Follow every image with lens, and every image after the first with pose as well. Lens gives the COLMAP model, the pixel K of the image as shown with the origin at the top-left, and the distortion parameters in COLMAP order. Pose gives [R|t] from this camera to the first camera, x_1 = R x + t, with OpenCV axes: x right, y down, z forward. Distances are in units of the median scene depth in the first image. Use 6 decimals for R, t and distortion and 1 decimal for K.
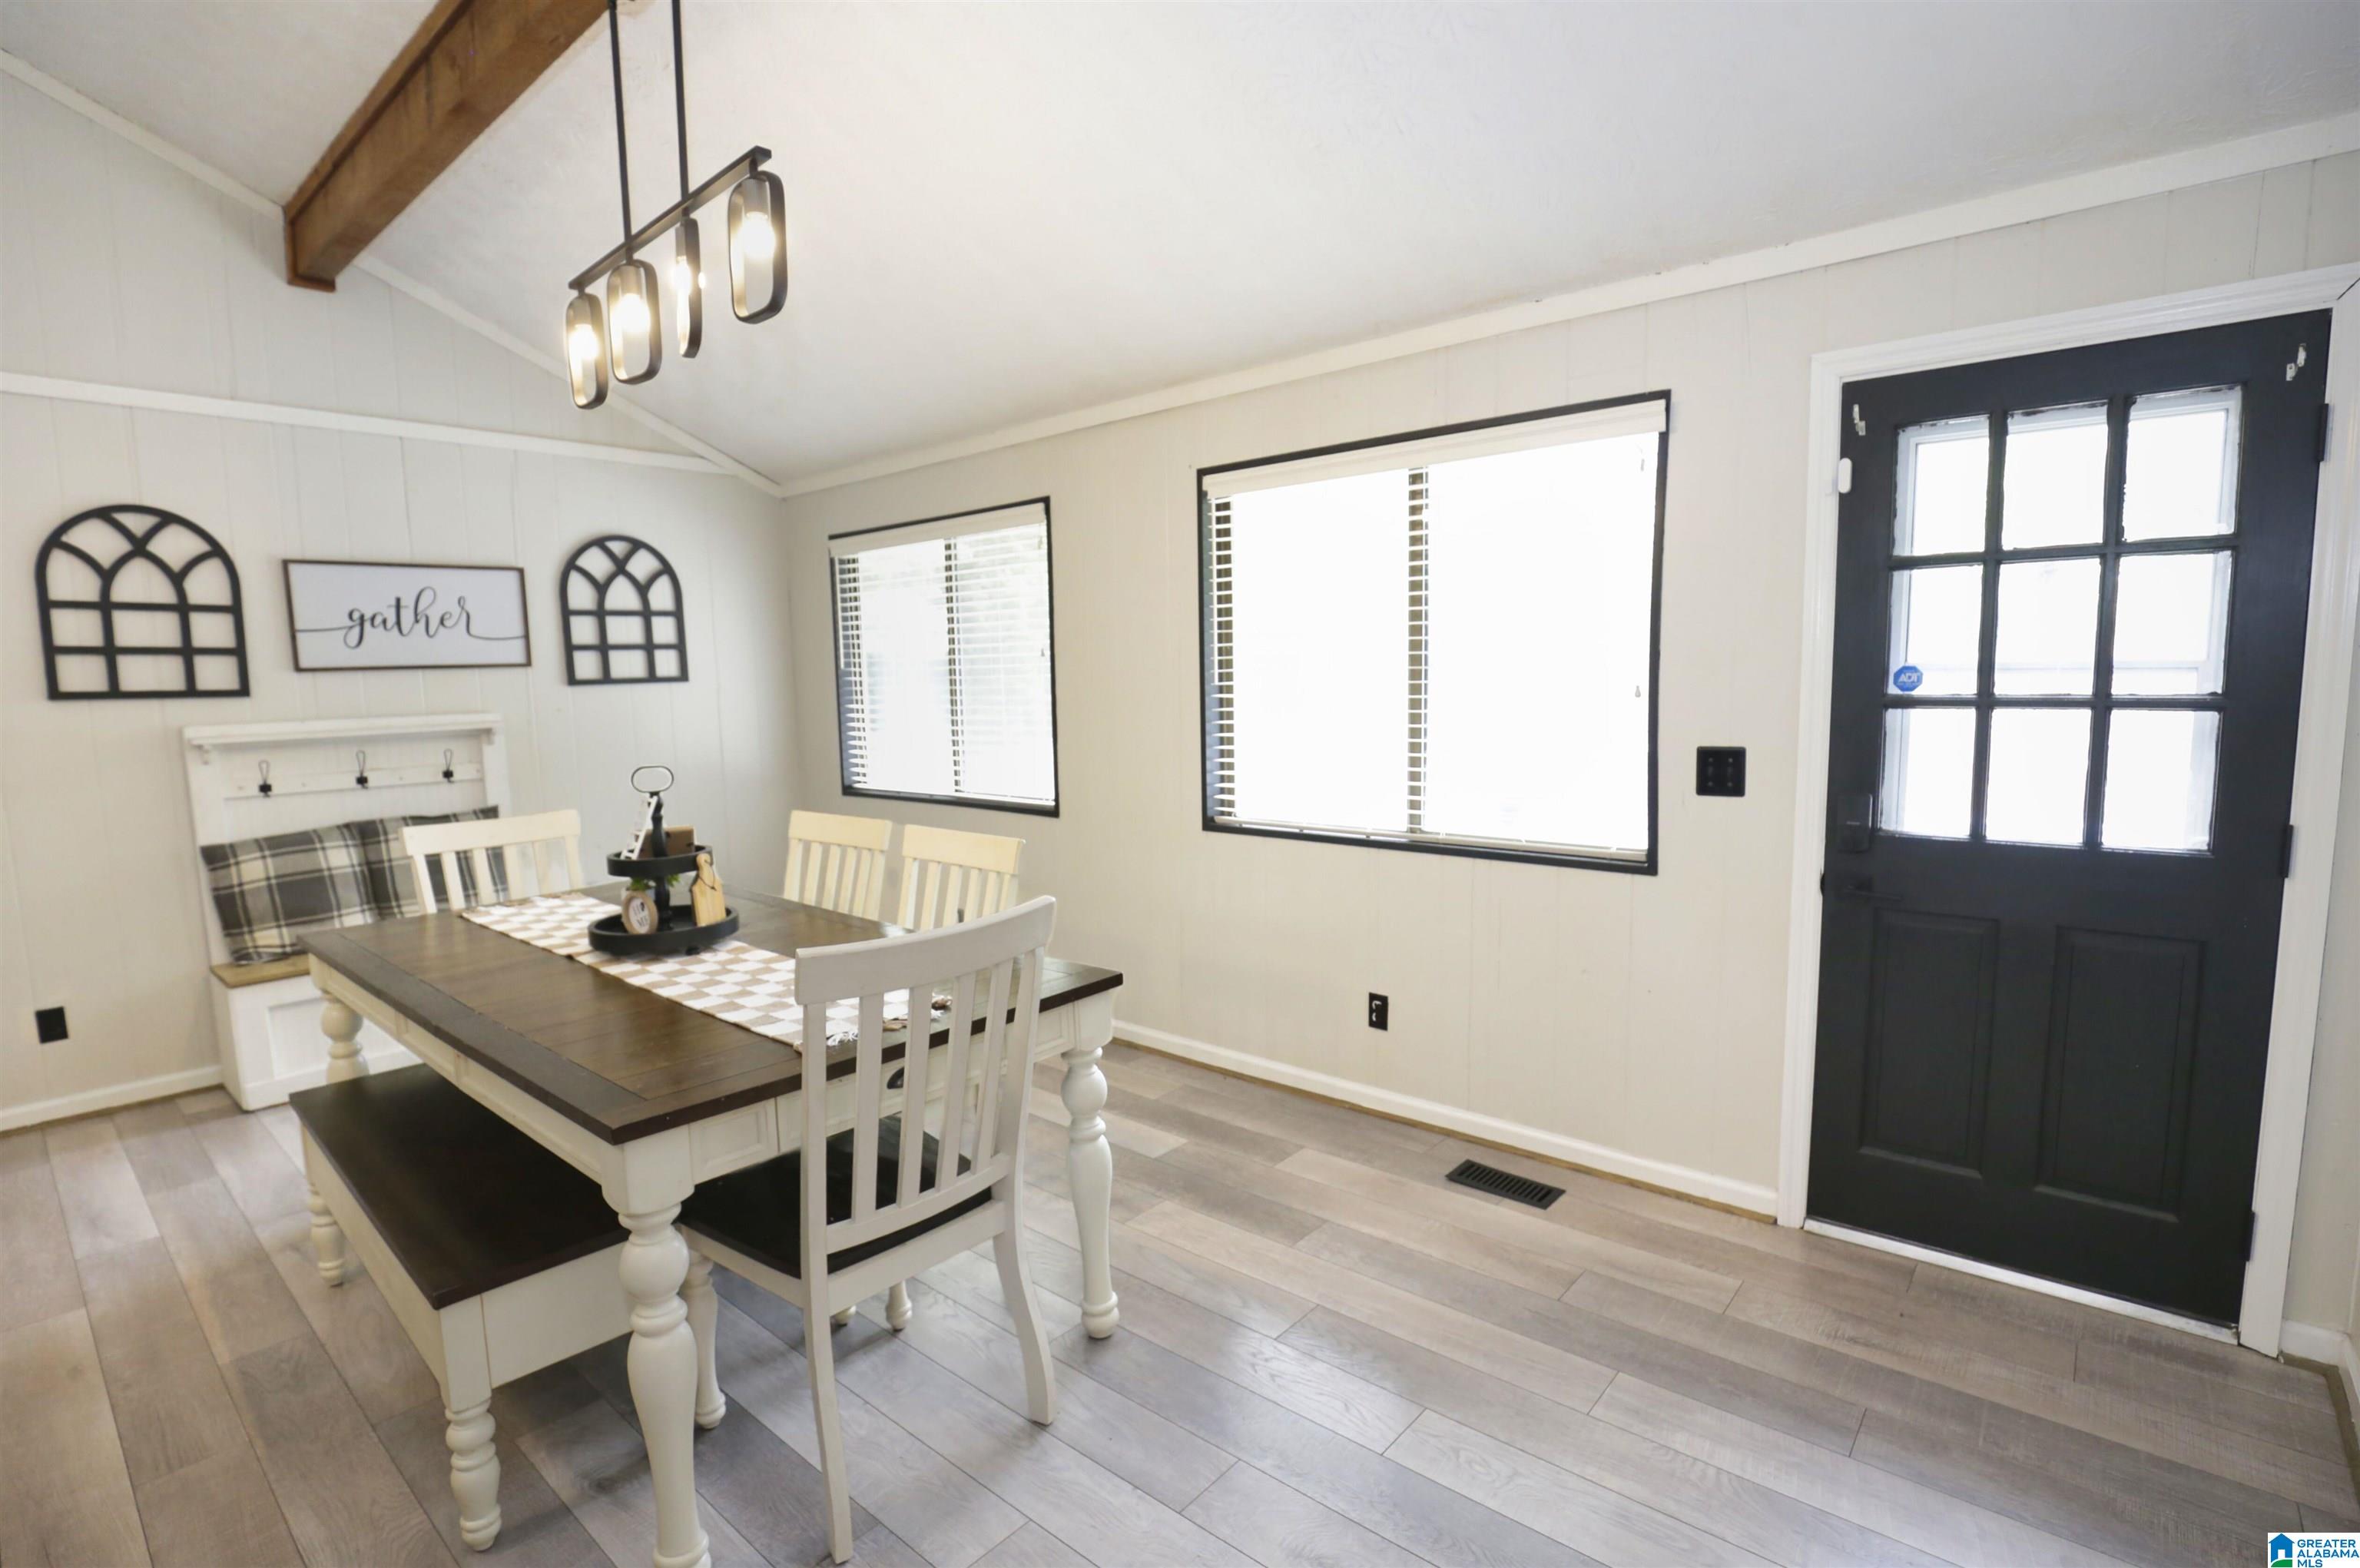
lens RADIAL K [[1087.8, 0, 1179.6], [0, 1087.8, 787.3], [0, 0, 1]] dist [-0.031164, 0.002579]
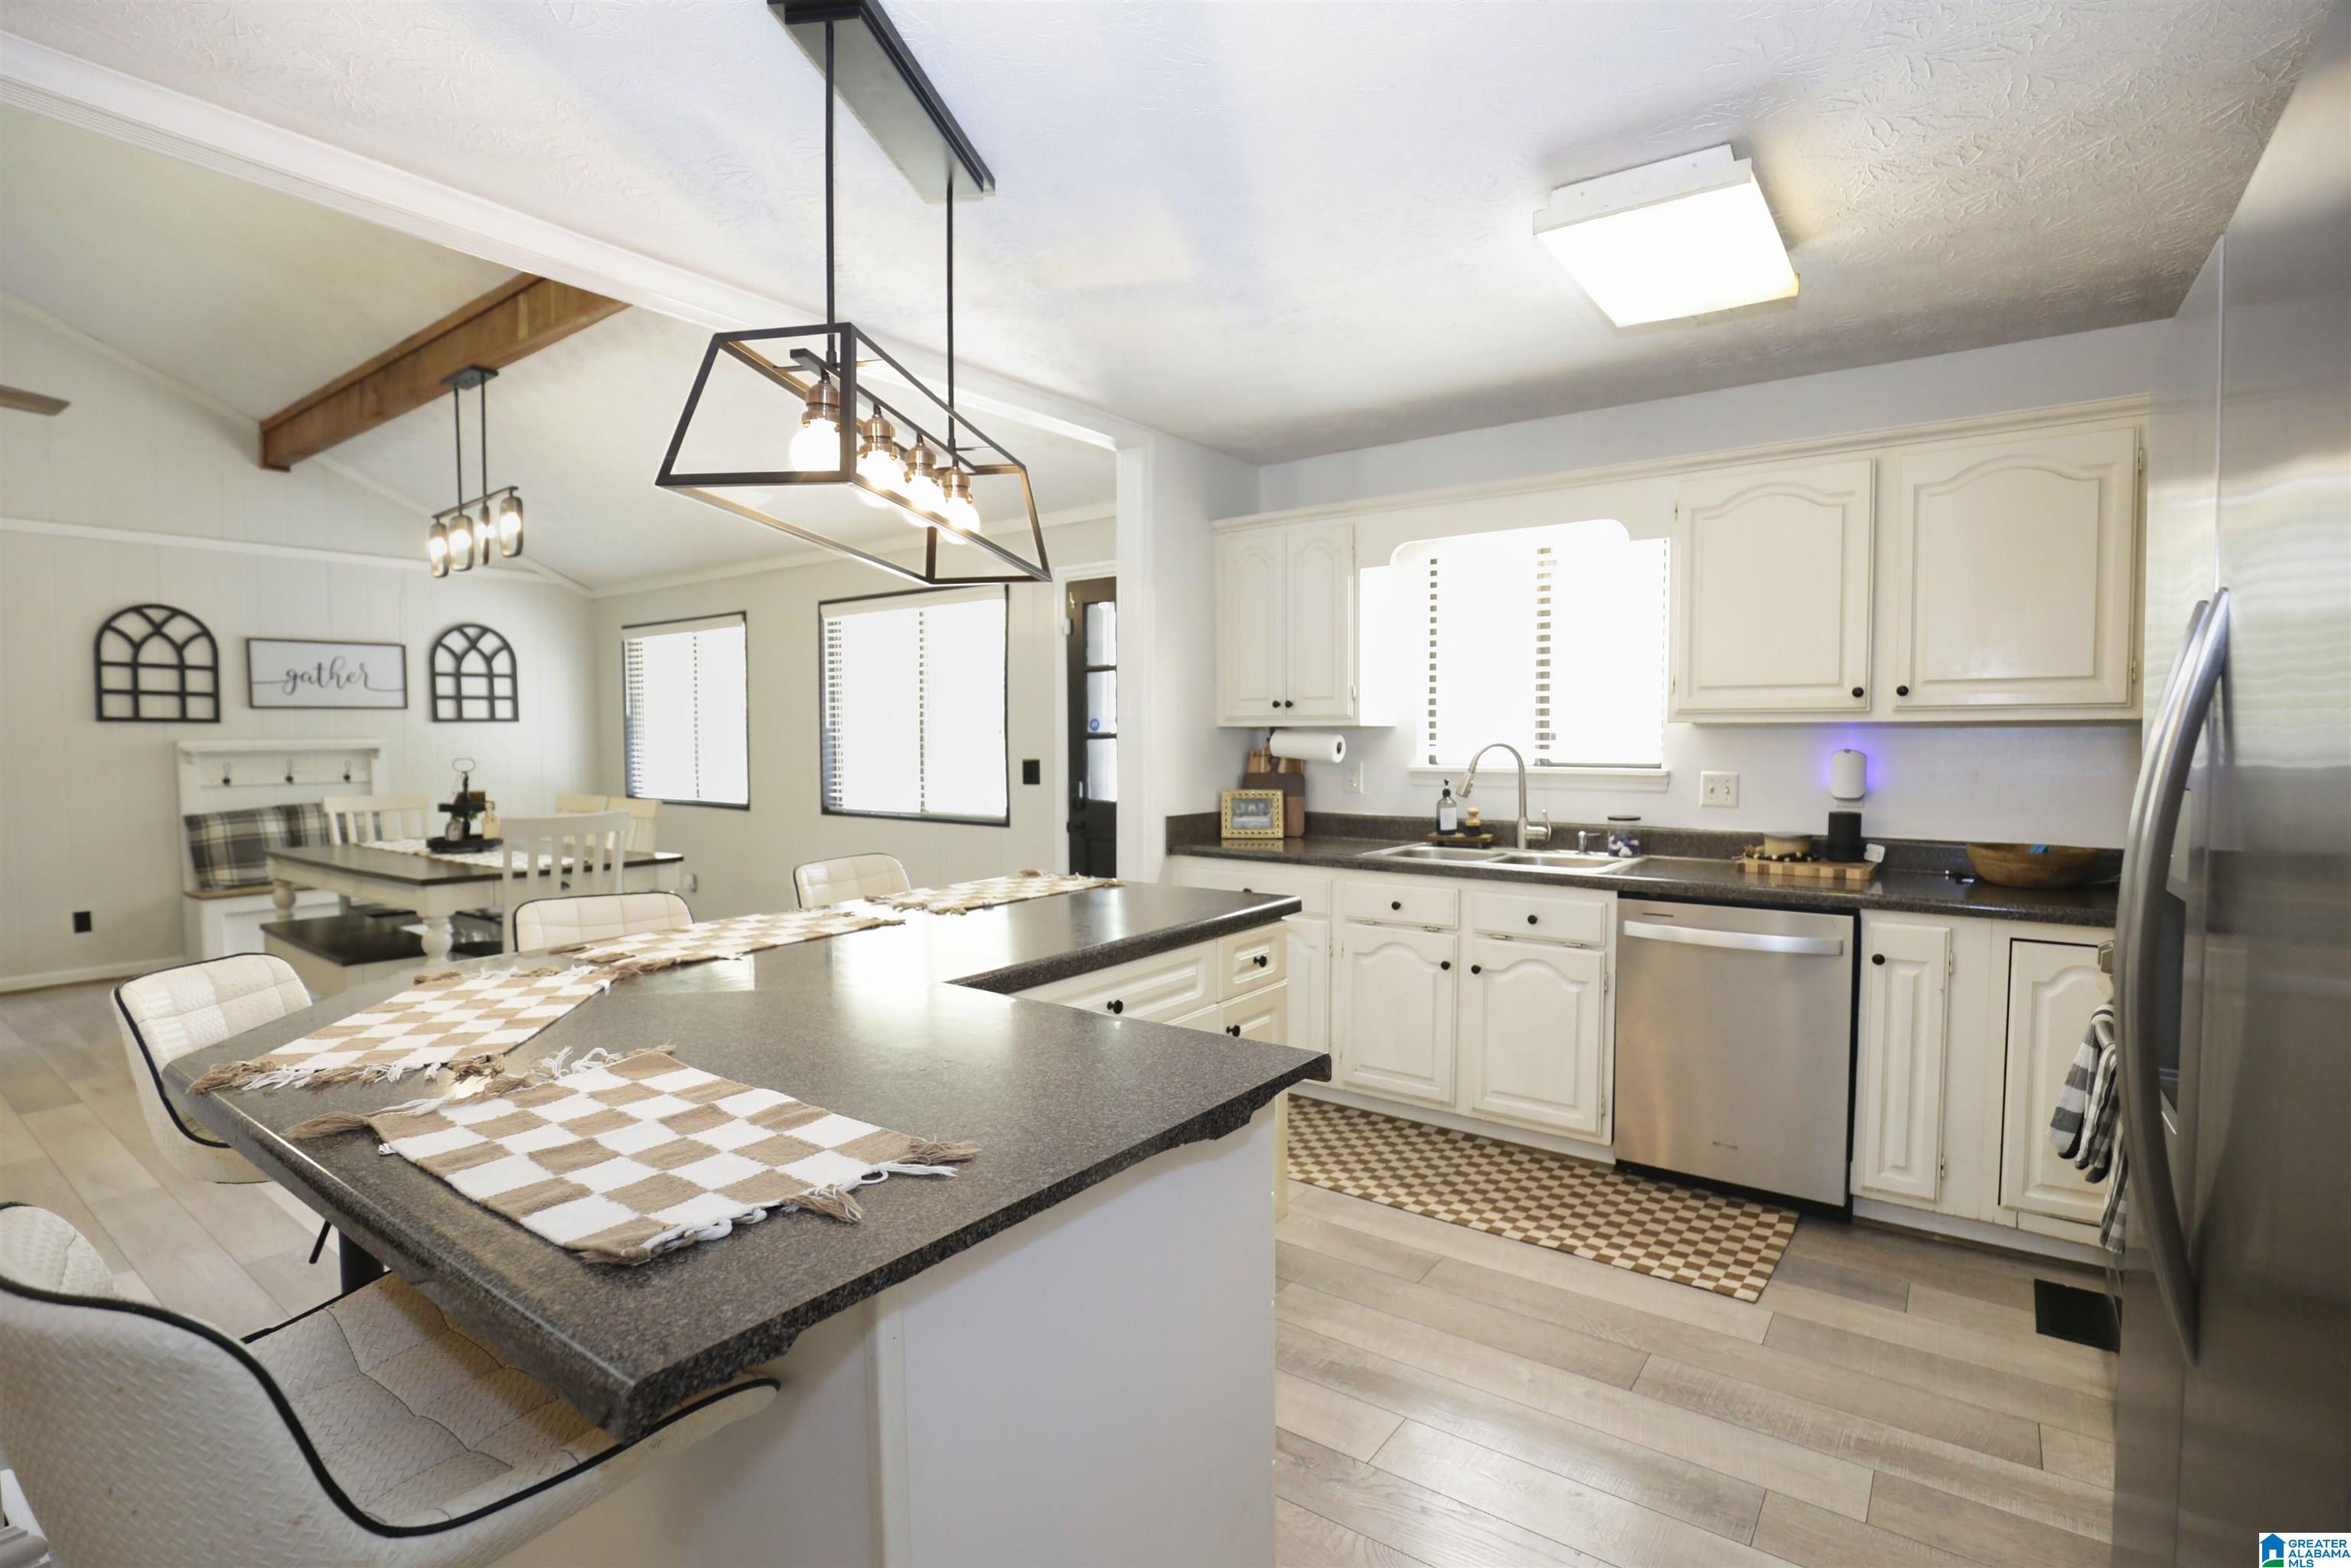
lens RADIAL K [[1083.6, 0, 1180.5], [0, 1083.6, 789.9], [0, 0, 1]] dist [-0.031164, 0.002579]
pose [[0.996647, 0.015107, 0.080419, 0.438178], [-0.010614, 0.998374, -0.056009, 0.089211], [-0.081135, 0.054967, 0.995186, -0.695955]]
